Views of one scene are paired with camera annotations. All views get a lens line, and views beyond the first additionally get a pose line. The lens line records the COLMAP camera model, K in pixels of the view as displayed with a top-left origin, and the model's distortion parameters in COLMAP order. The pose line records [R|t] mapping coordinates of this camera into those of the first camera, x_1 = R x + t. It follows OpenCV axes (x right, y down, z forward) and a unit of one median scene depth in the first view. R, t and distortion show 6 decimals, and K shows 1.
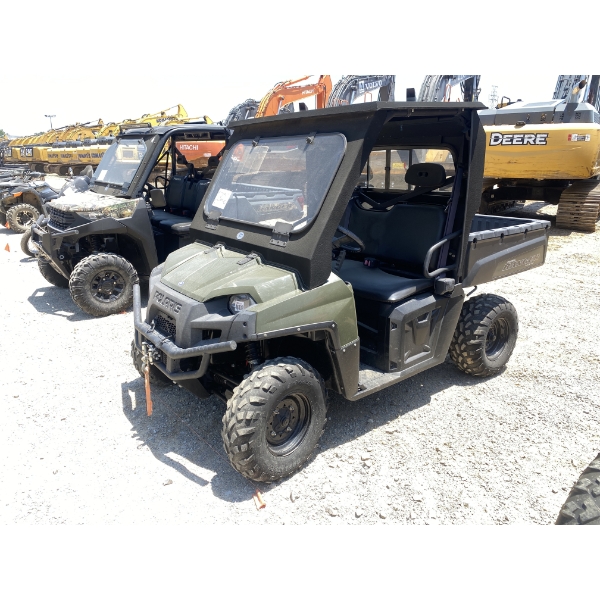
lens RADIAL K [[478.5, 0, 298.3], [0, 478.5, 294.7], [0, 0, 1]] dist [0.022111, -0.014326]
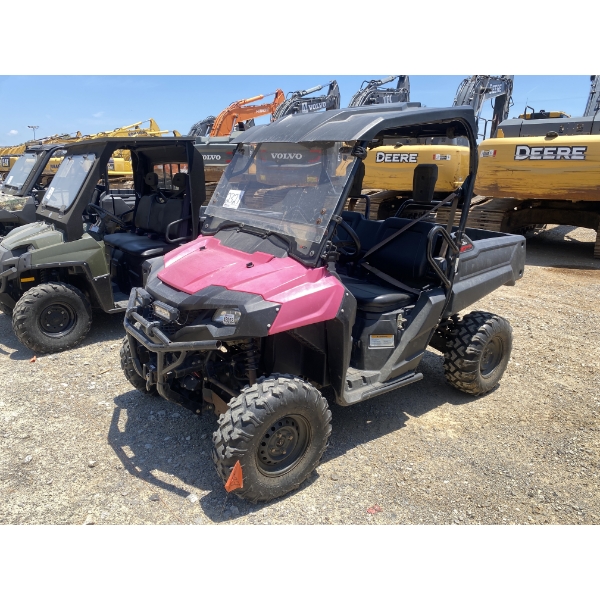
lens RADIAL K [[478.5, 0, 301.2], [0, 478.5, 296.8], [0, 0, 1]] dist [0.022111, -0.014326]
pose [[0.999637, 0.006591, 0.026141, 0.374060], [-0.005987, 0.999715, -0.023130, 0.101767], [-0.026286, 0.022965, 0.999391, -0.349853]]
